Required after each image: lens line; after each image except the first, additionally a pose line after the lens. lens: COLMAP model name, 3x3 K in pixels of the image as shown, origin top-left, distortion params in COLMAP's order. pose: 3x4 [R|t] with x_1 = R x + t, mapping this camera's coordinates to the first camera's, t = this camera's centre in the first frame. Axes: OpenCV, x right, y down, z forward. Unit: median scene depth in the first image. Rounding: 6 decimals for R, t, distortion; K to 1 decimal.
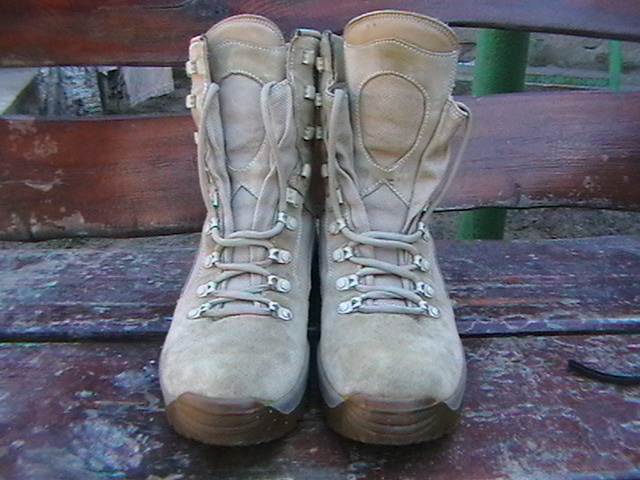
lens RADIAL K [[662.8, 0, 319.4], [0, 662.8, 242.5], [0, 0, 1]] dist [-0.111571, 0.000000]
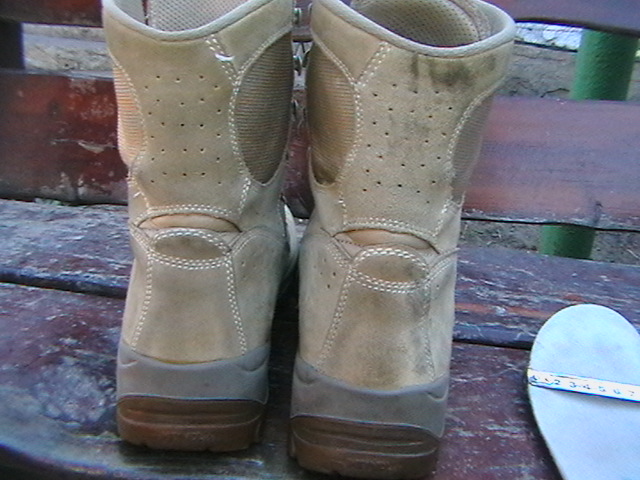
lens RADIAL K [[662.8, 0, 321.7], [0, 662.8, 236.7], [0, 0, 1]] dist [-0.111571, 0.000000]
pose [[0.983208, 0.116284, -0.140644, 0.089788], [-0.125559, 0.990333, -0.058950, 0.084429], [0.132430, 0.075620, 0.988304, 0.112254]]
